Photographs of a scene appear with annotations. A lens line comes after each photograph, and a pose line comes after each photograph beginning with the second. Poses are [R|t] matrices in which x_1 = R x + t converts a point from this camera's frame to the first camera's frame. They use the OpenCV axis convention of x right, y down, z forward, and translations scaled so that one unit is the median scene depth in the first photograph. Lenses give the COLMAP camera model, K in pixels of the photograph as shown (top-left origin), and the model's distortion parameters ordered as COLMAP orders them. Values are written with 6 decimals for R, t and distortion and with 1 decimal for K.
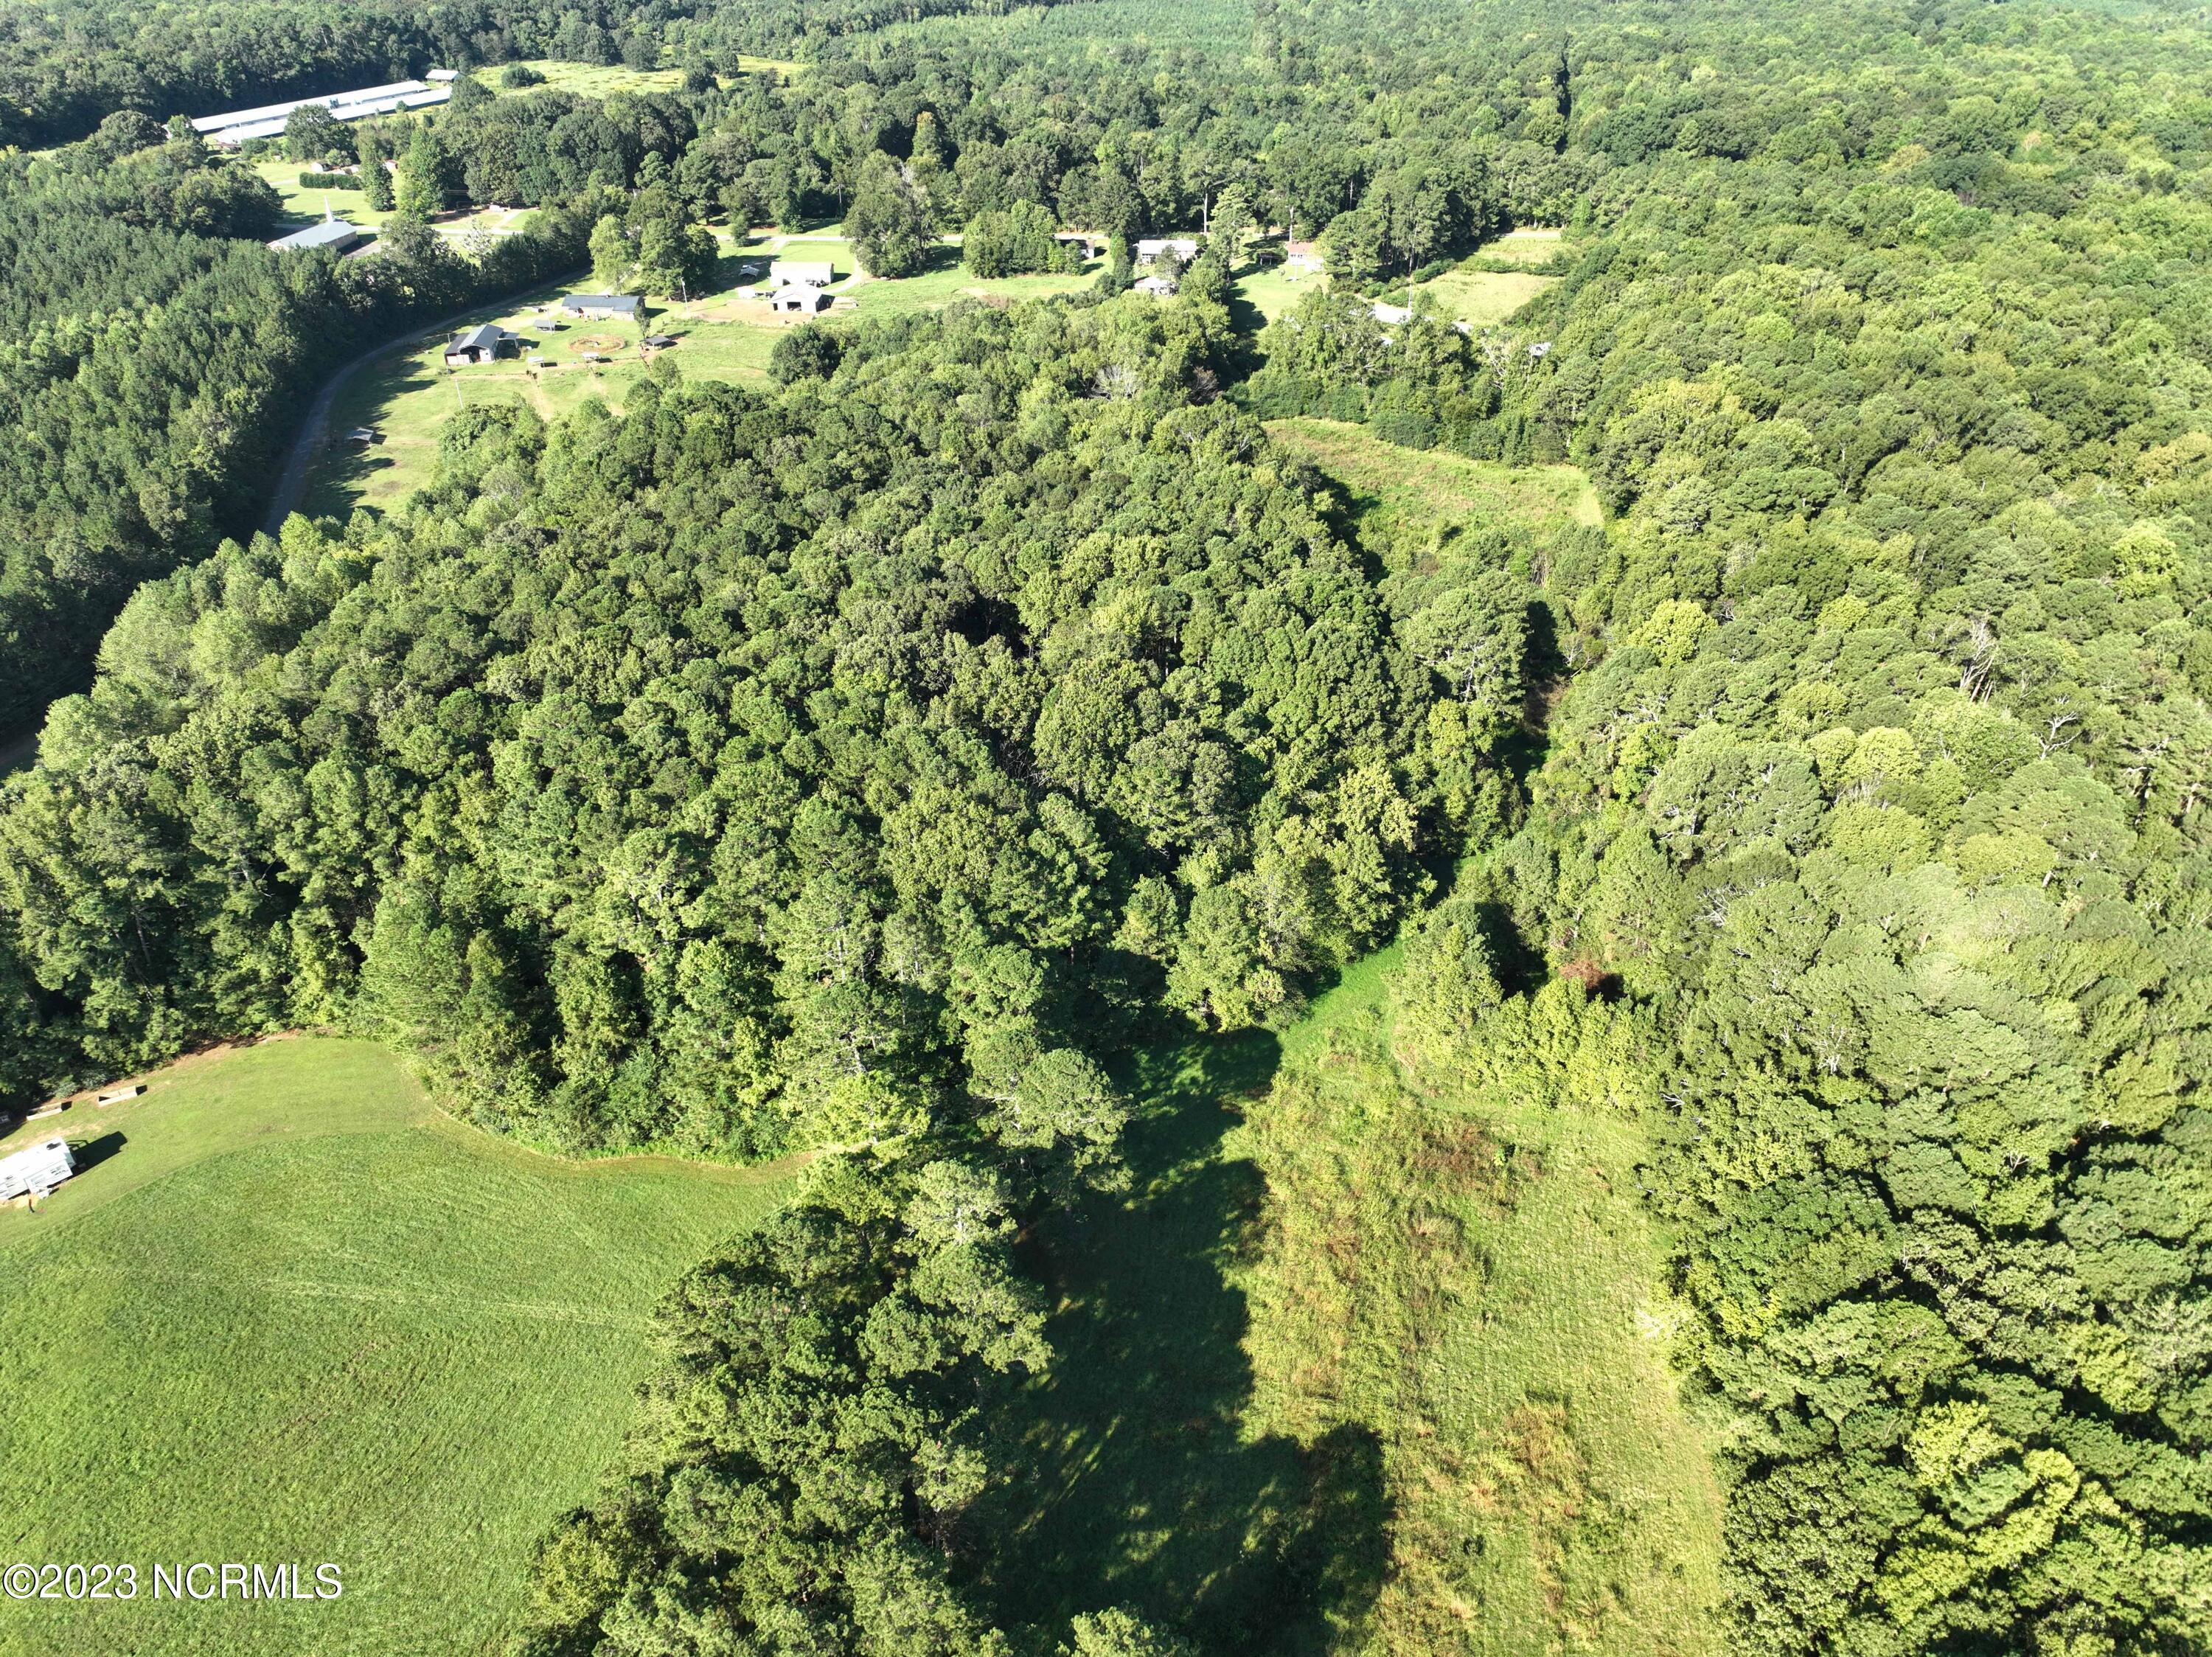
lens RADIAL K [[1544.6, 0, 1118.3], [0, 1544.6, 837.7], [0, 0, 1]] dist [0.001618, 0.007731]
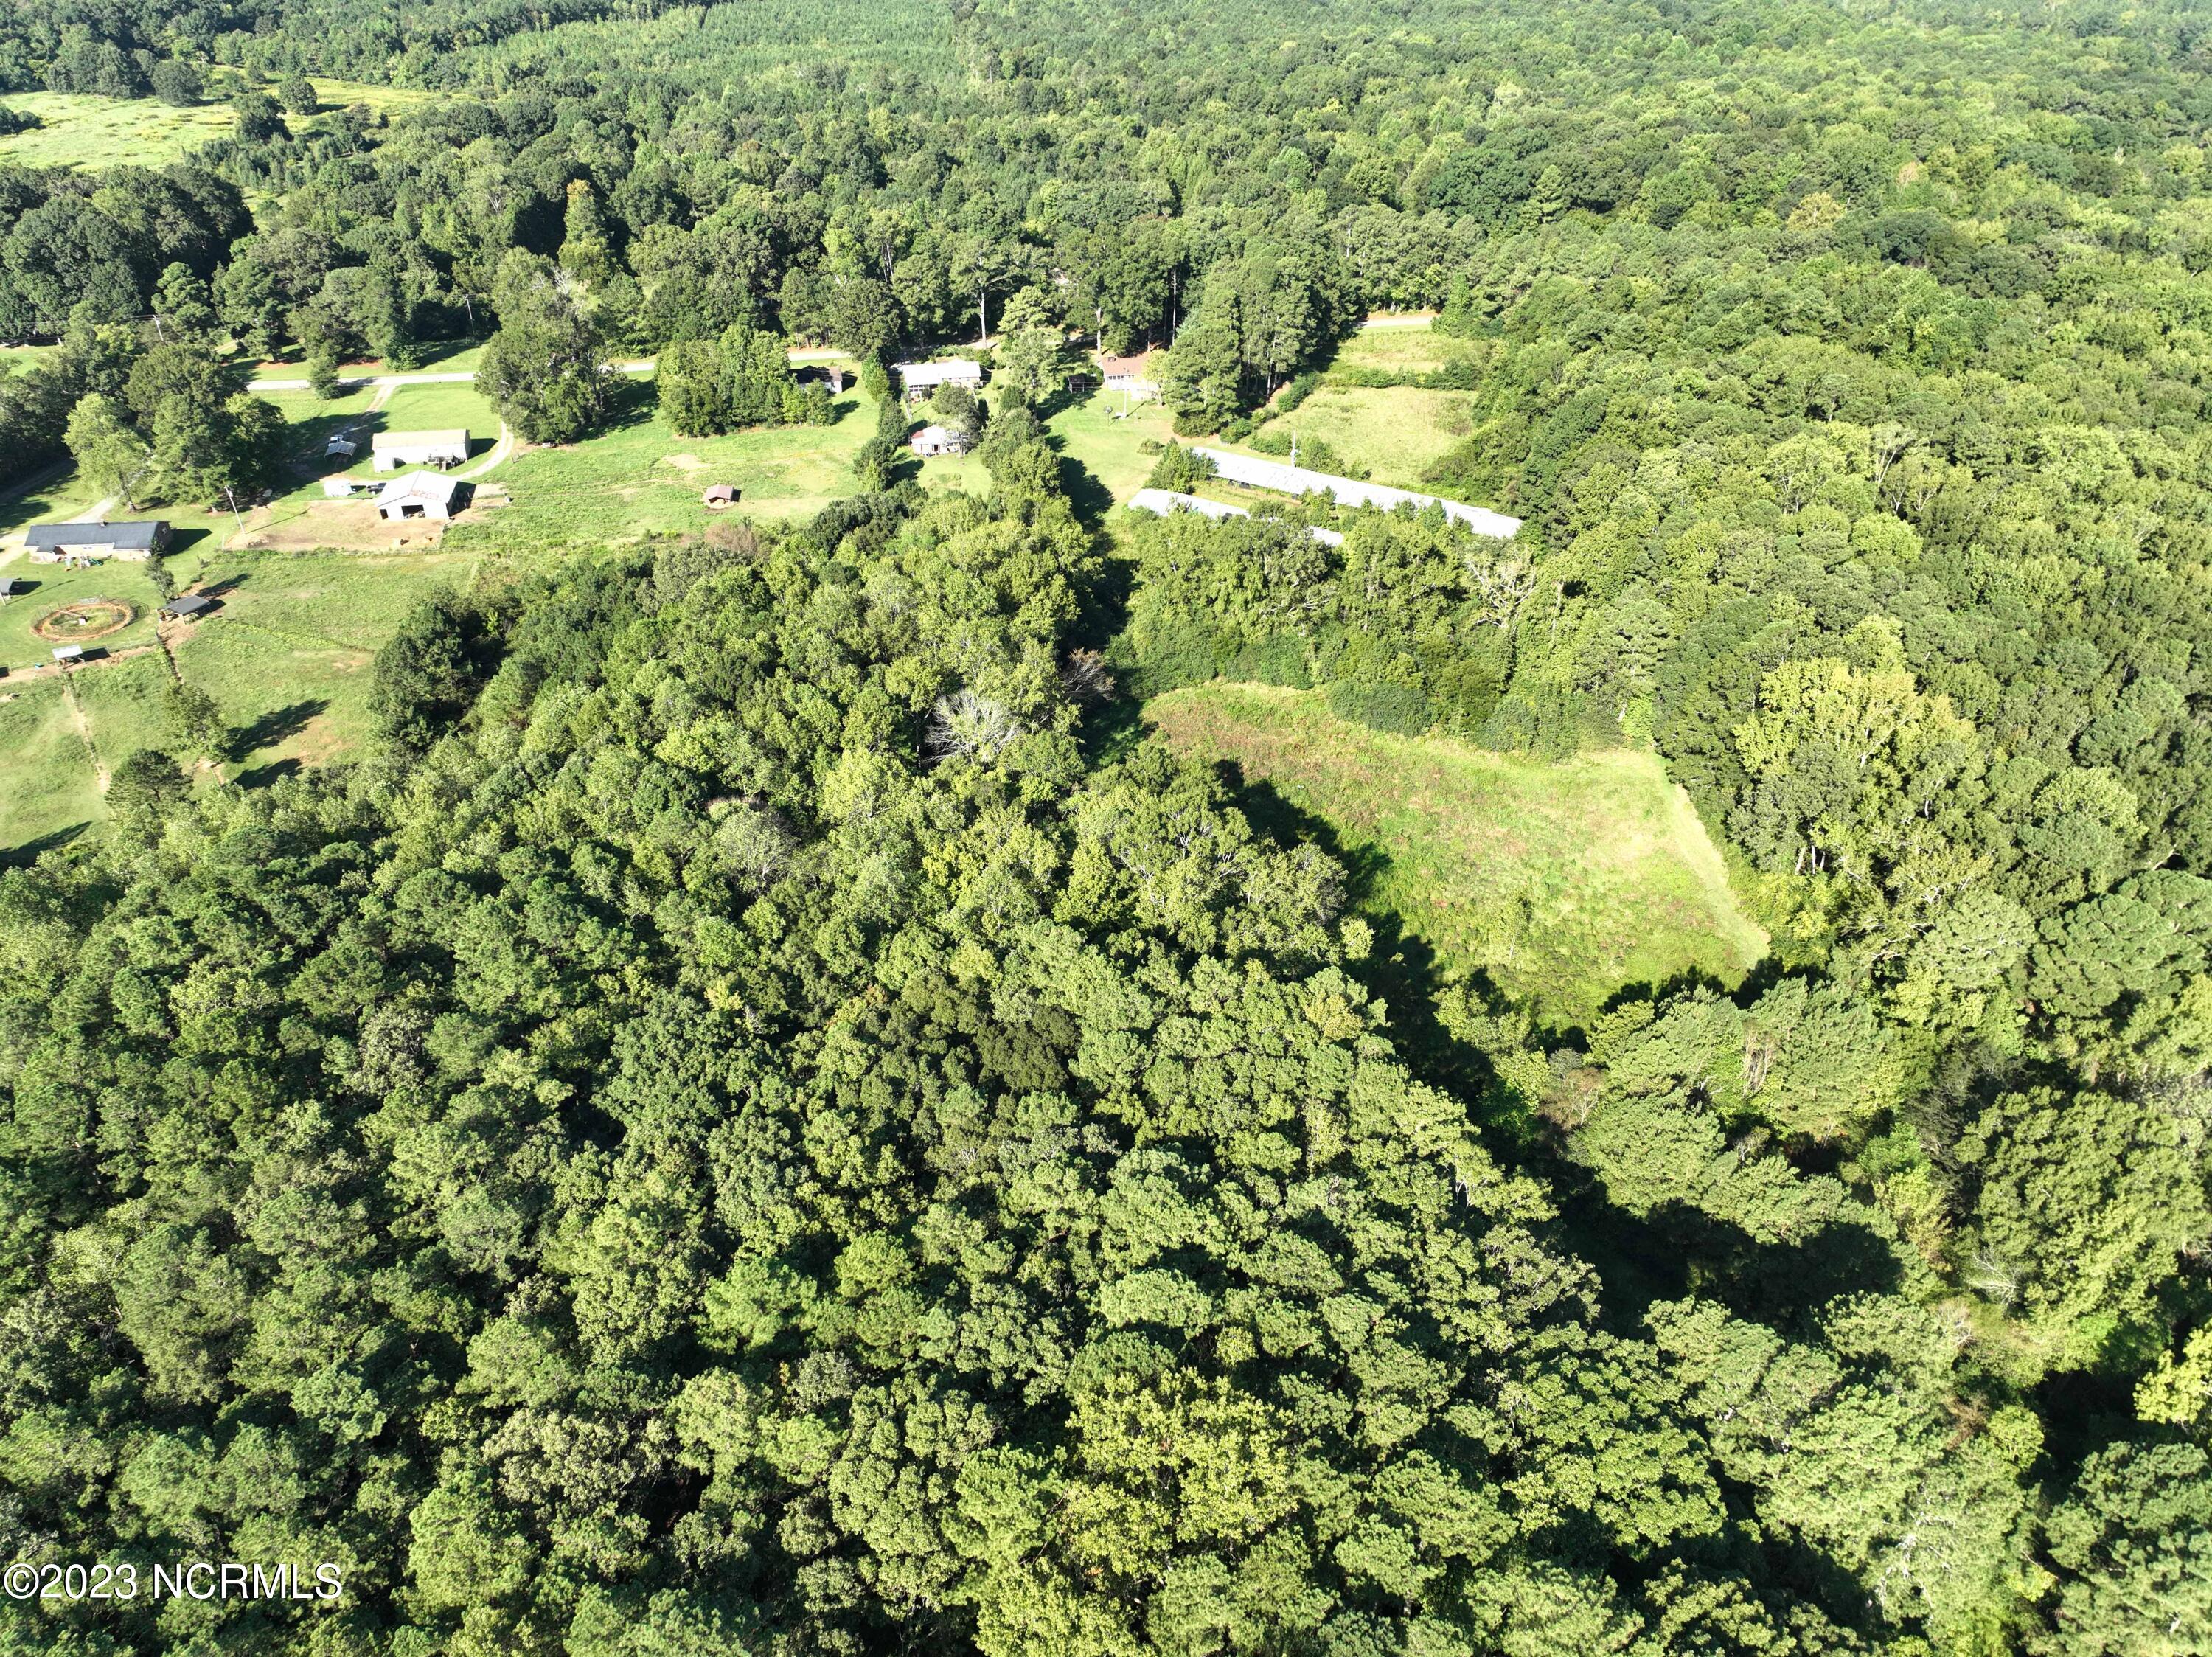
lens RADIAL K [[1554.8, 0, 1115.2], [0, 1554.8, 823.1], [0, 0, 1]] dist [0.006374, 0.012421]
pose [[0.980125, -0.103519, 0.169231, -0.033489], [0.102876, 0.994615, 0.012586, -0.160238], [-0.169623, 0.005074, 0.985496, 0.240438]]
